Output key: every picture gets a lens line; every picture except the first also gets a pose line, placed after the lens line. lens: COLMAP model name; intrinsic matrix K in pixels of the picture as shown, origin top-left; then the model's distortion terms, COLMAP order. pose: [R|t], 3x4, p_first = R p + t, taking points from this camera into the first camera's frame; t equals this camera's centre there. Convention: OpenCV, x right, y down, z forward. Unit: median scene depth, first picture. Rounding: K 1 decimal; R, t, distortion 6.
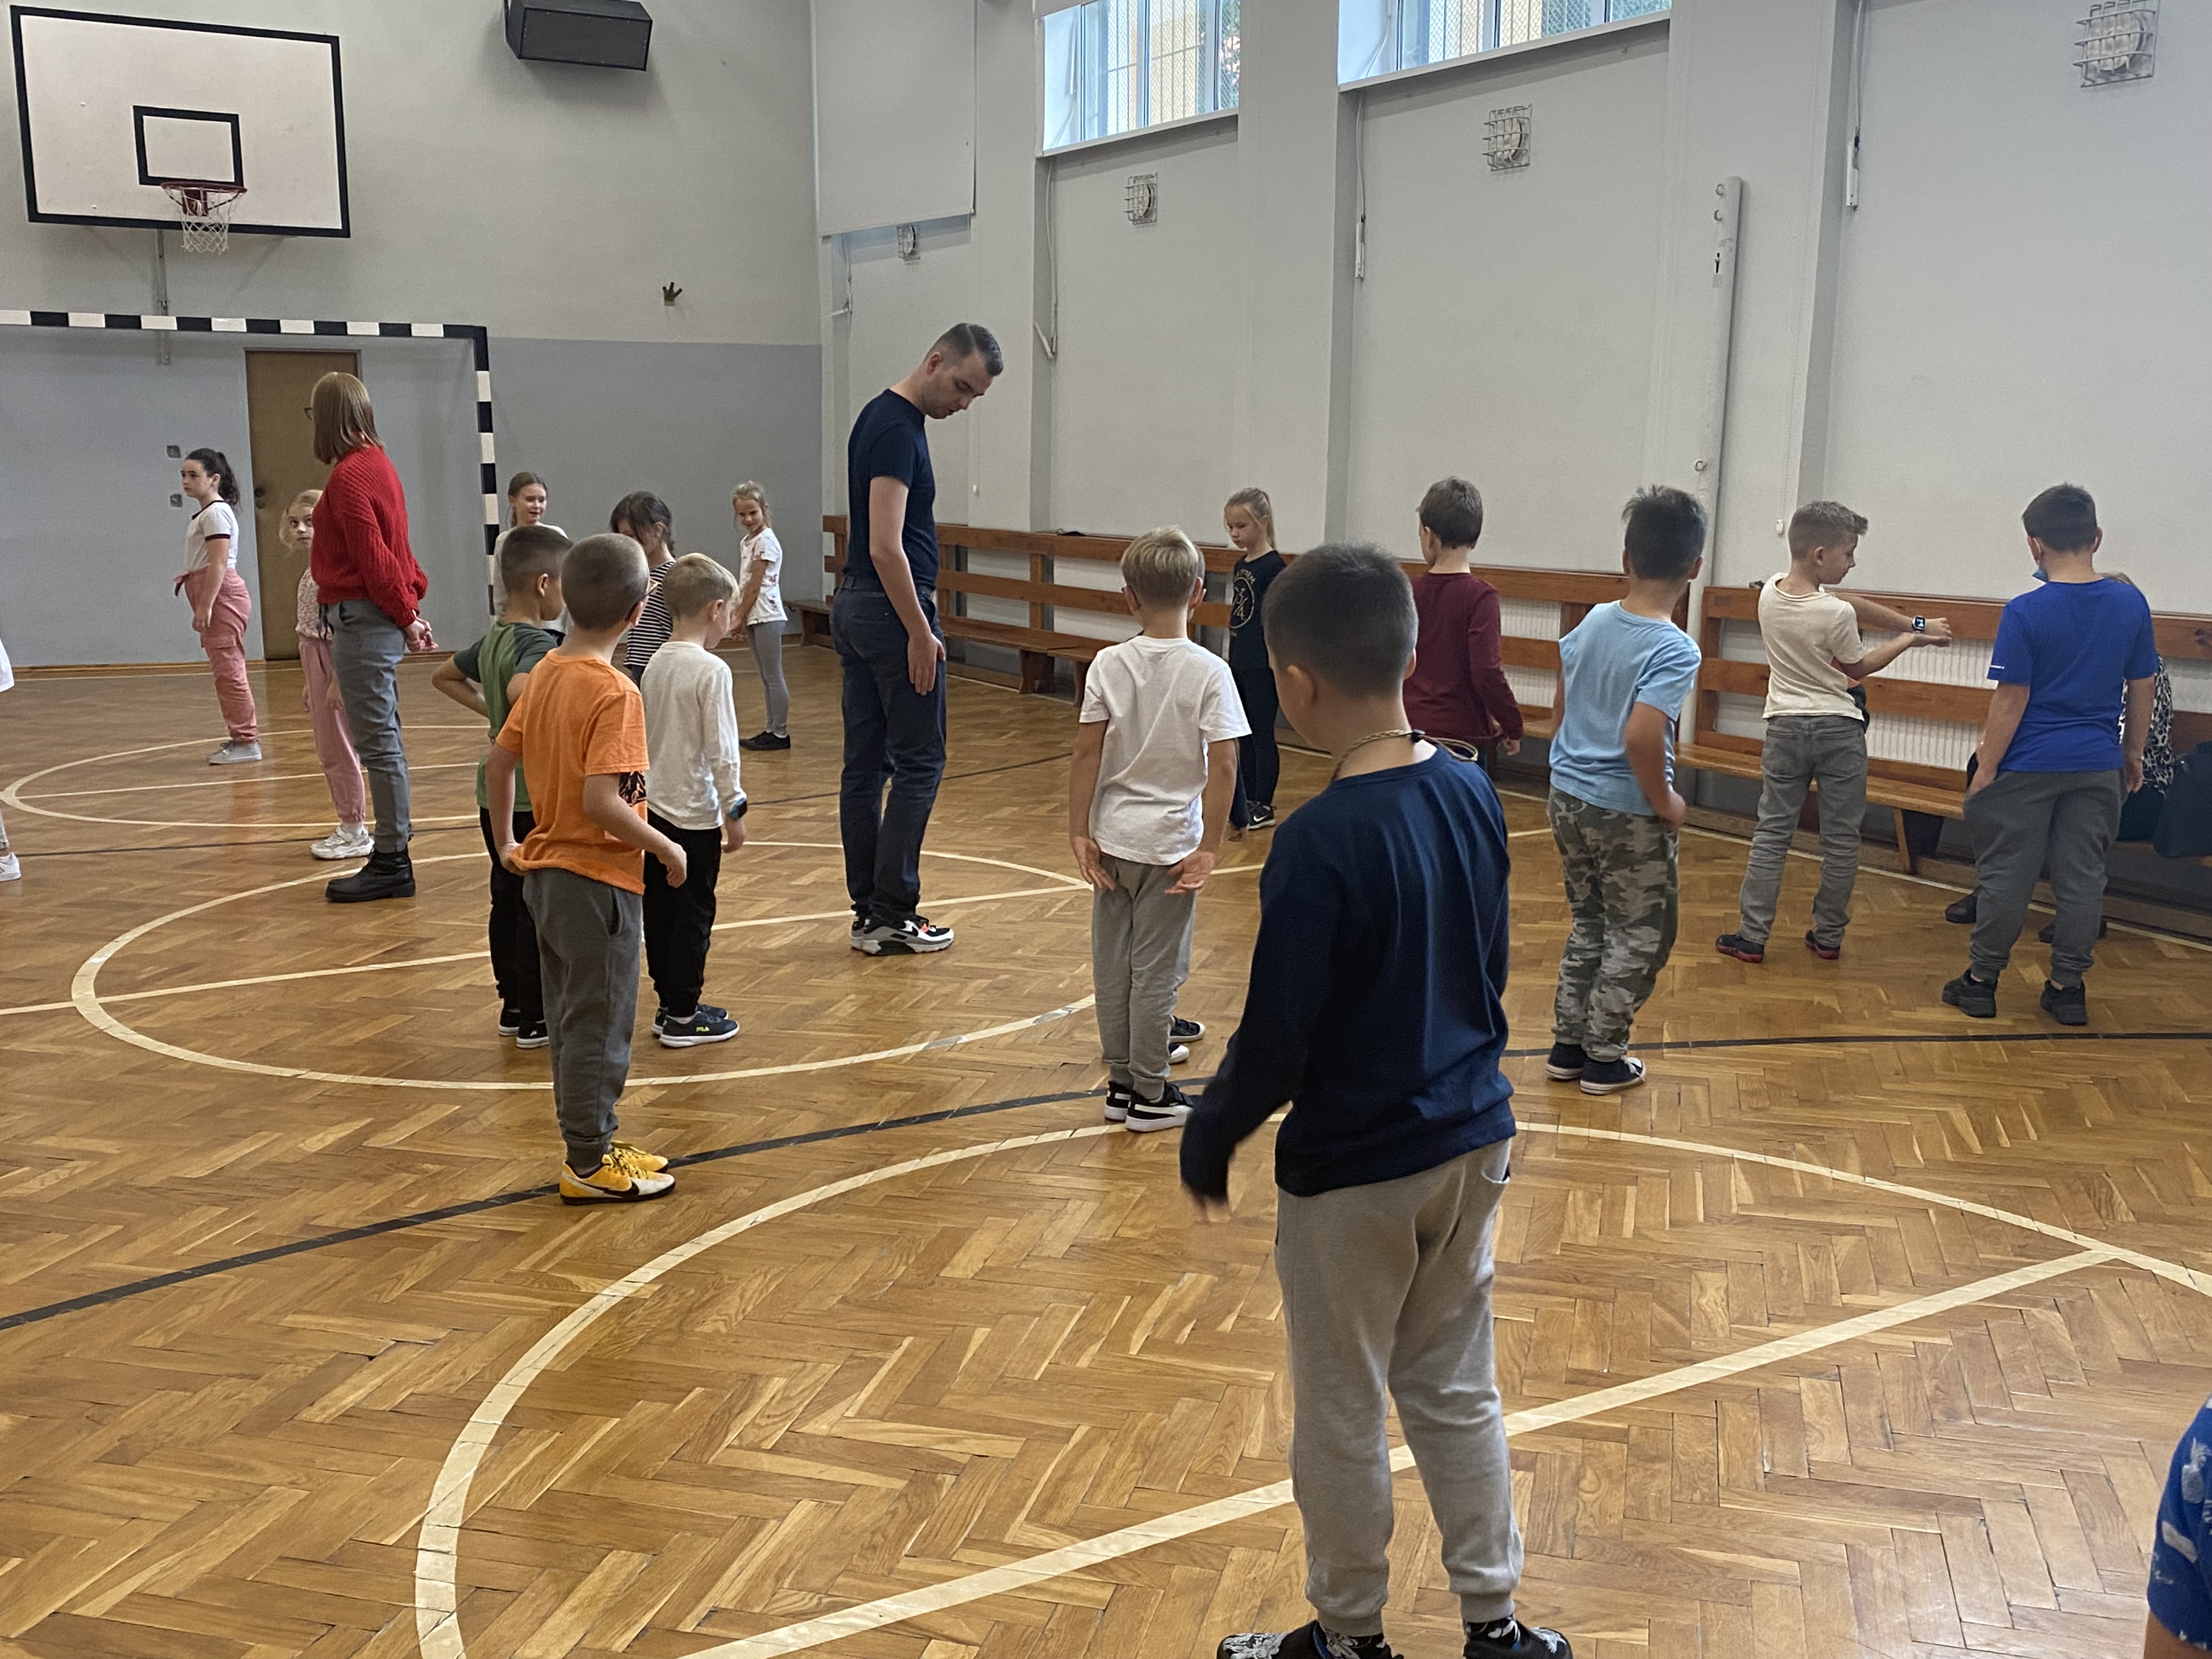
lens RADIAL K [[2169.1, 0, 1113.8], [0, 2169.1, 818.3], [0, 0, 1]] dist [-0.006531, 0.000000]
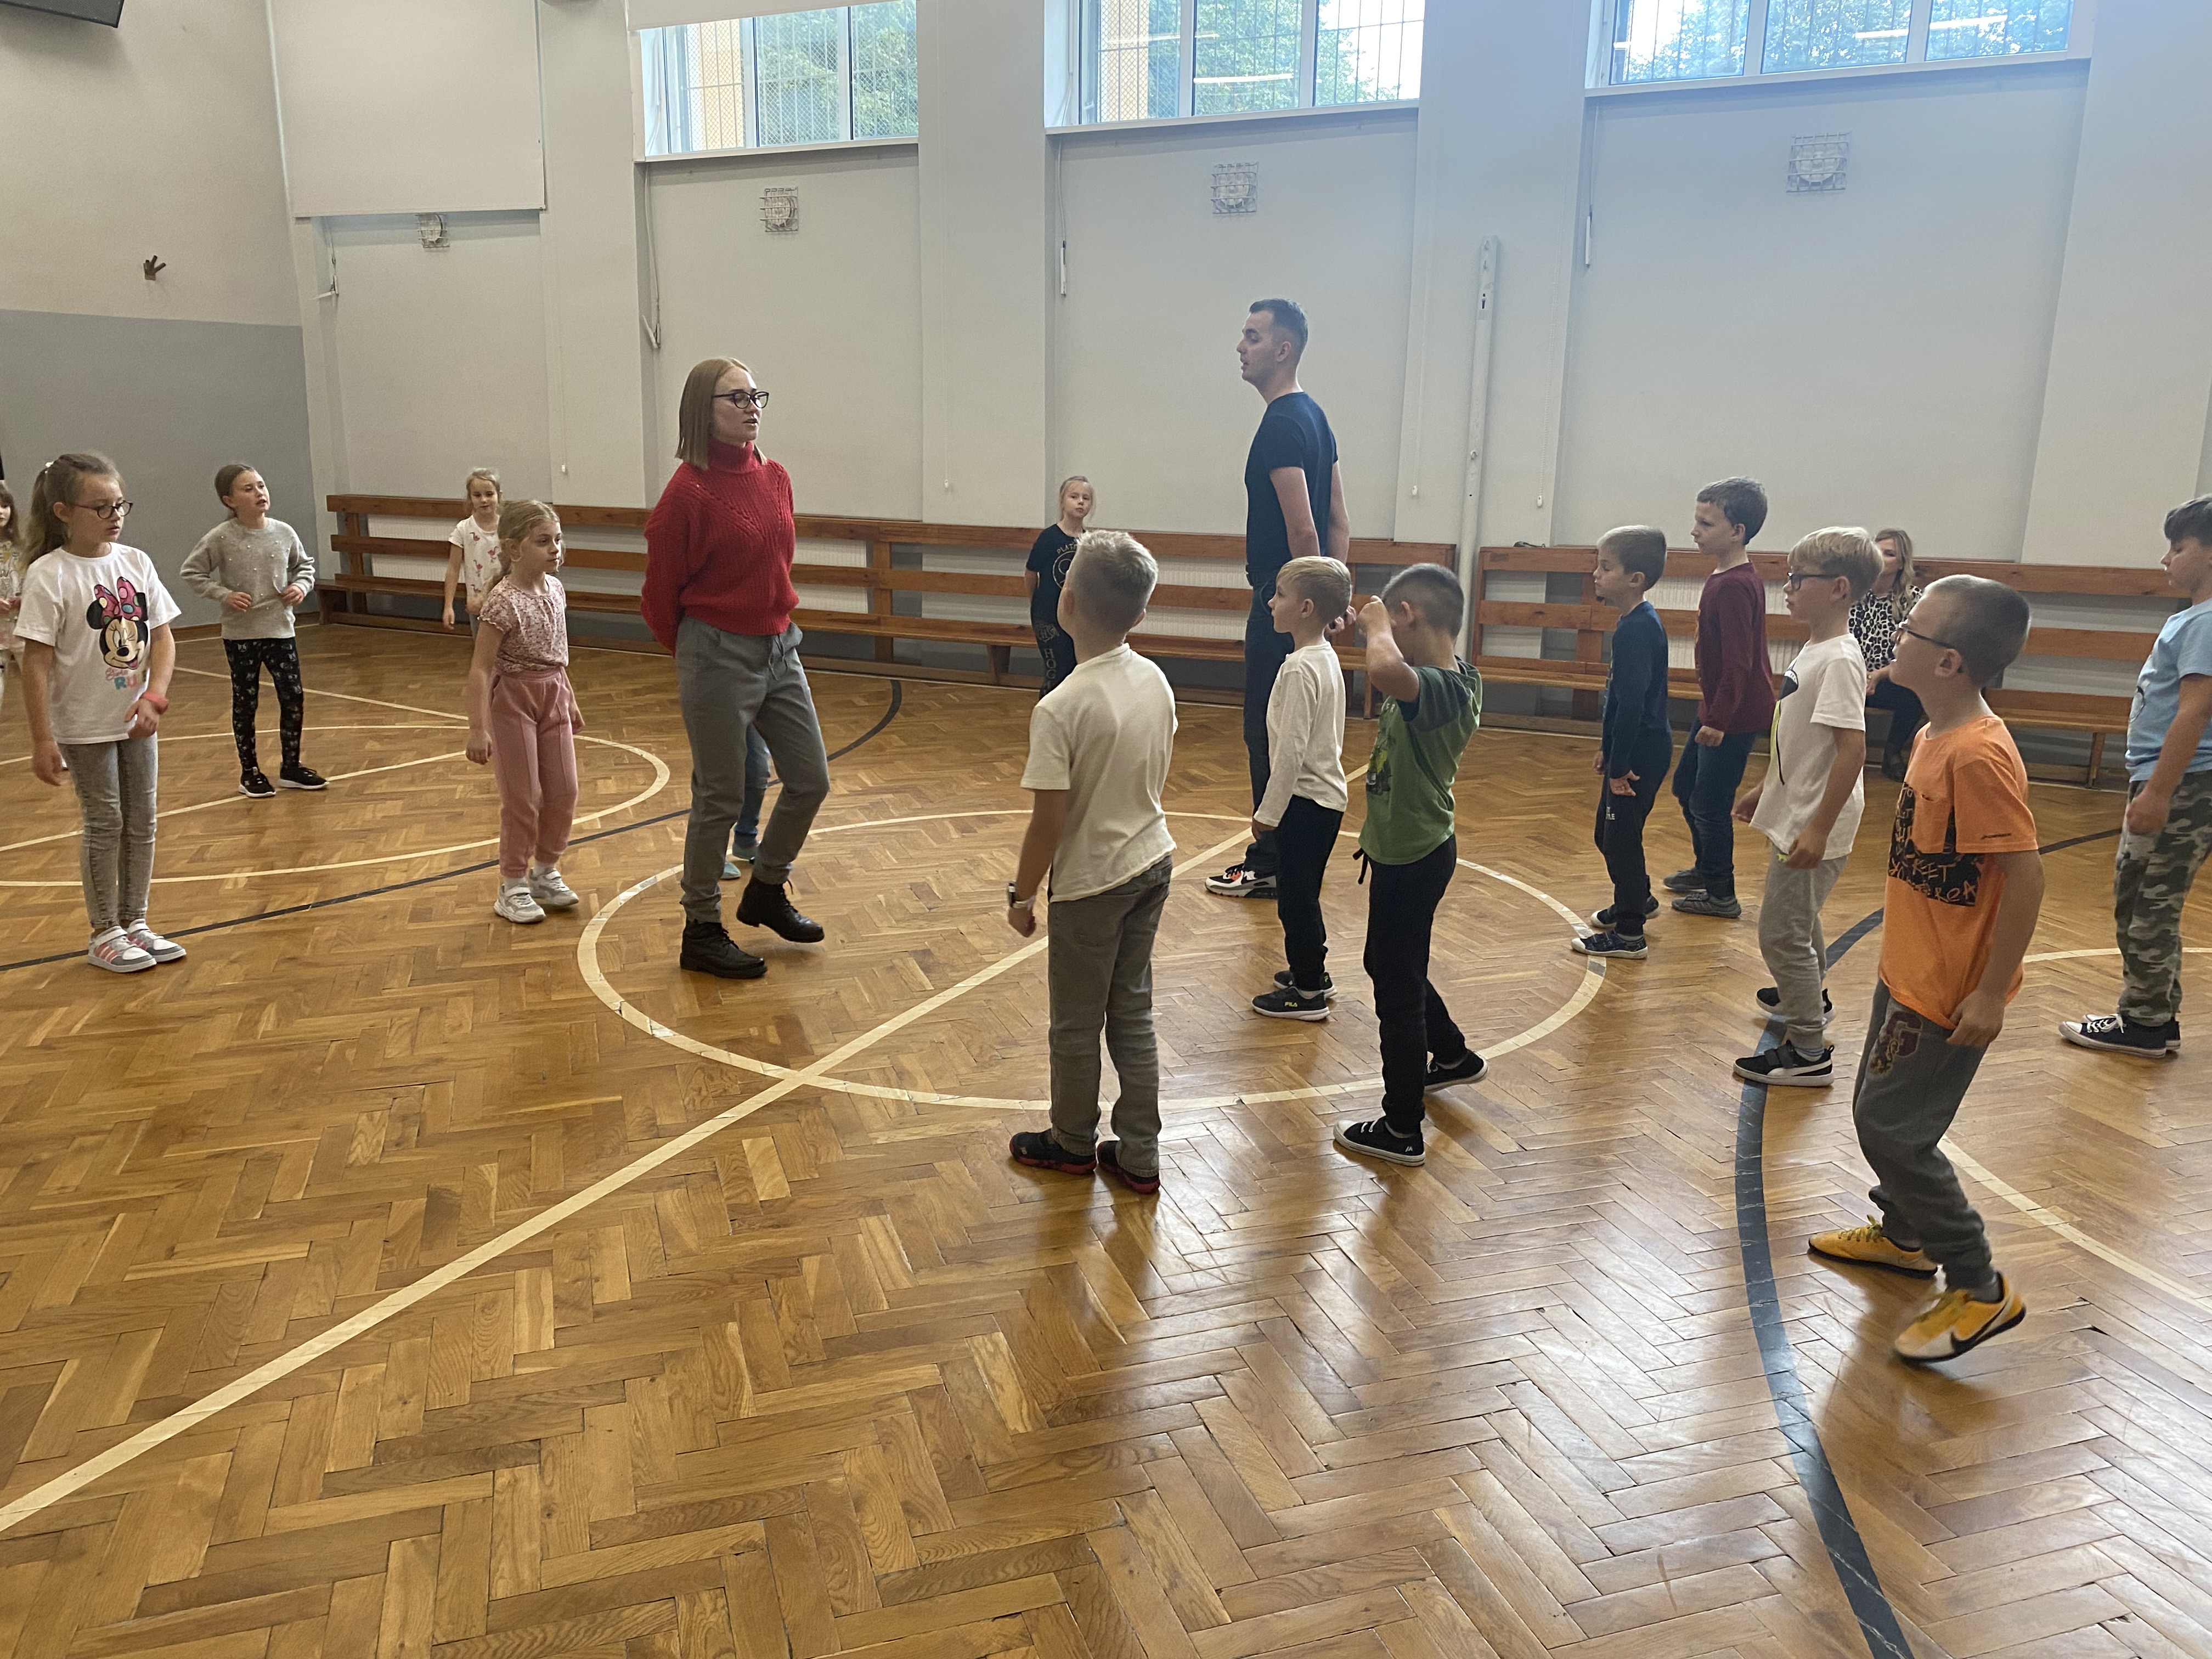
lens RADIAL K [[1700.2, 0, 1121.3], [0, 1700.2, 816.1], [0, 0, 1]] dist [0.009012, -0.002645]
pose [[0.848562, -0.114293, 0.516603, -0.314435], [0.082977, 0.993055, 0.083407, -0.031739], [-0.522548, -0.027910, 0.852153, 0.141227]]
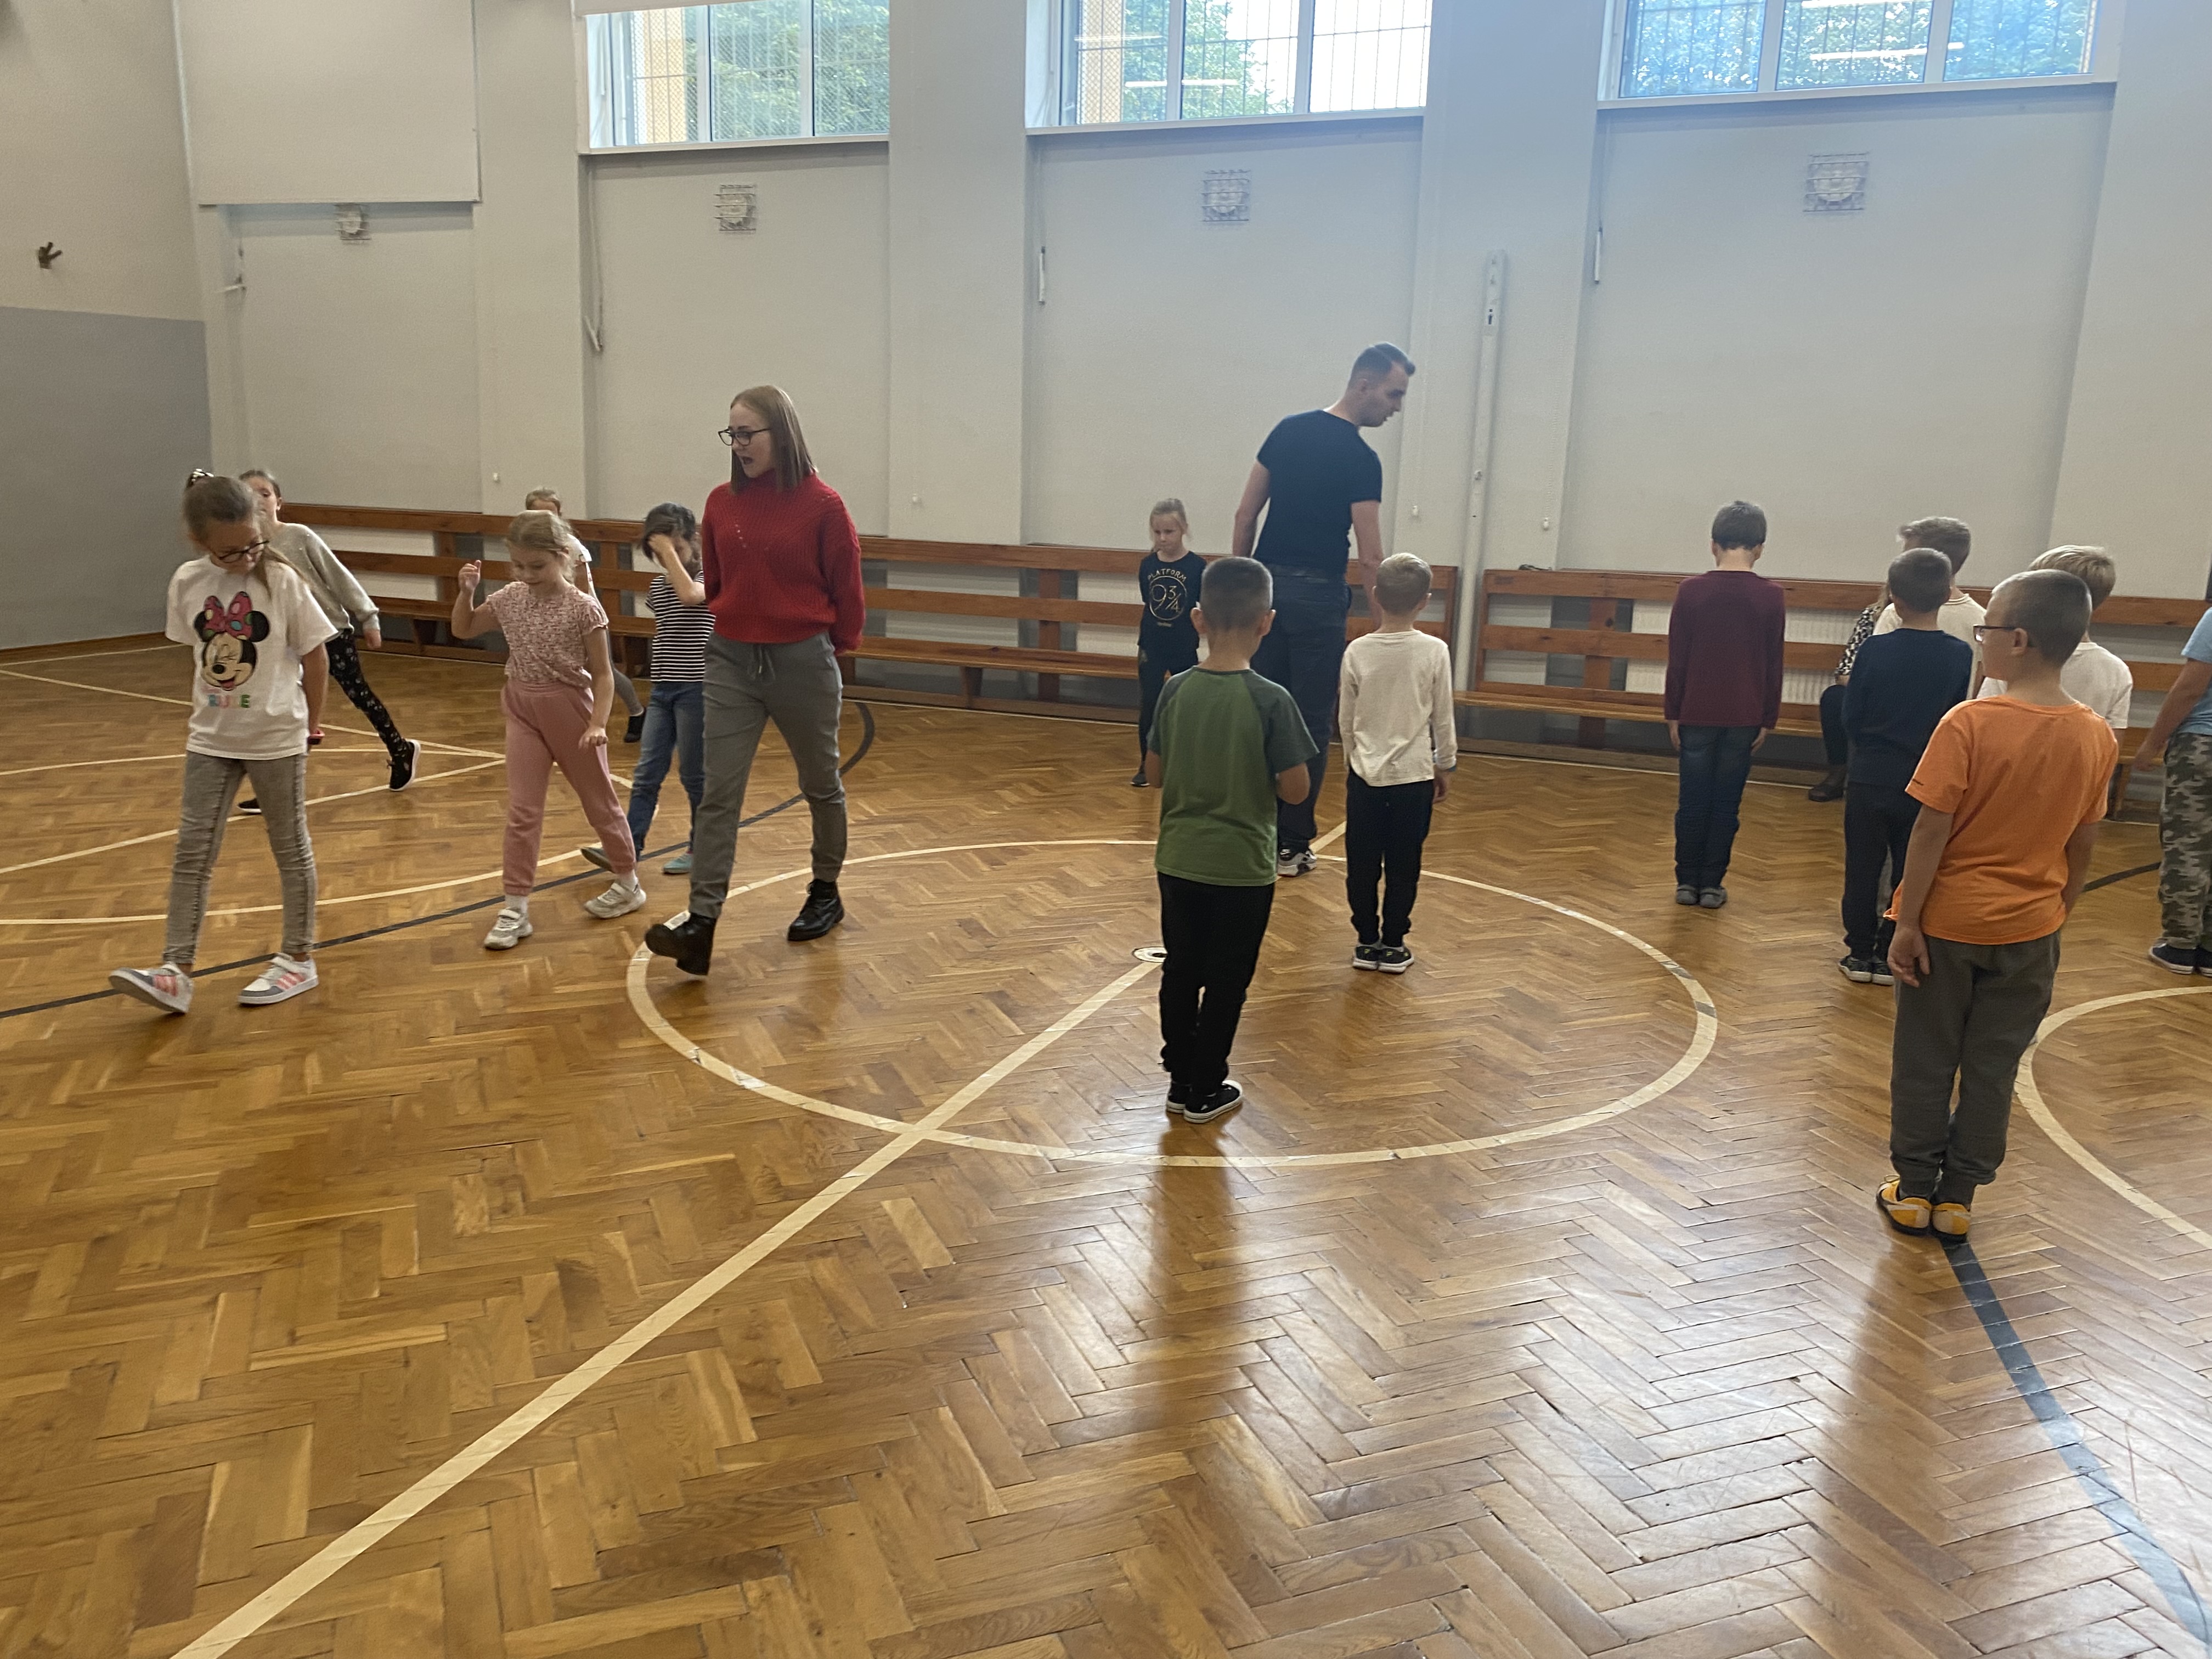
lens RADIAL K [[1748.5, 0, 1090.5], [0, 1748.5, 836.4], [0, 0, 1]] dist [0.012303, -0.007463]
pose [[0.818359, -0.111297, 0.563828, -0.347467], [0.076669, 0.993442, 0.084821, -0.036407], [-0.569571, -0.026185, 0.821525, 0.175327]]
